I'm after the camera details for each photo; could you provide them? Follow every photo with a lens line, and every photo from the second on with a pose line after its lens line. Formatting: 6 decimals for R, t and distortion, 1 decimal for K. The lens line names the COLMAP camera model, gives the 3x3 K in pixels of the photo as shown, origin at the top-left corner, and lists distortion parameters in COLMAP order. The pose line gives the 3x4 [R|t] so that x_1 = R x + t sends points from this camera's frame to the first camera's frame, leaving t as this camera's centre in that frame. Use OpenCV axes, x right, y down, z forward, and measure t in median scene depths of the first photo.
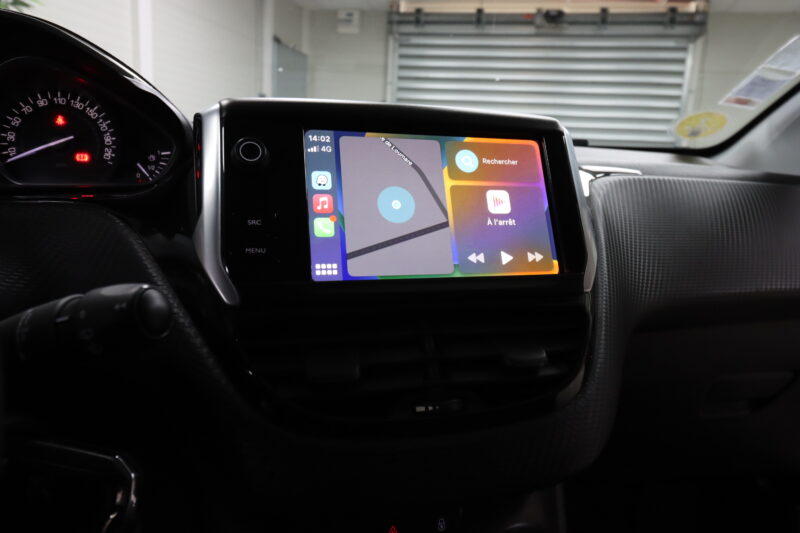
lens RADIAL K [[543.6, 0, 400.0], [0, 543.6, 266.5], [0, 0, 1]] dist [-0.000438, 0.000288]
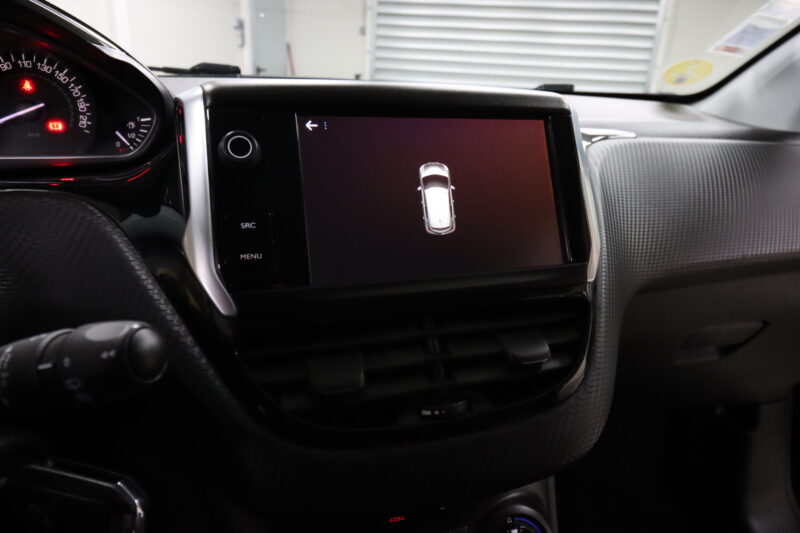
lens RADIAL K [[514.4, 0, 401.5], [0, 514.4, 262.1], [0, 0, 1]] dist [-0.001173, -0.001562]
pose [[0.999203, -0.013614, 0.037526, -0.023629], [0.008392, 0.990681, 0.135944, -0.083093], [-0.039027, -0.135520, 0.990006, 0.064742]]
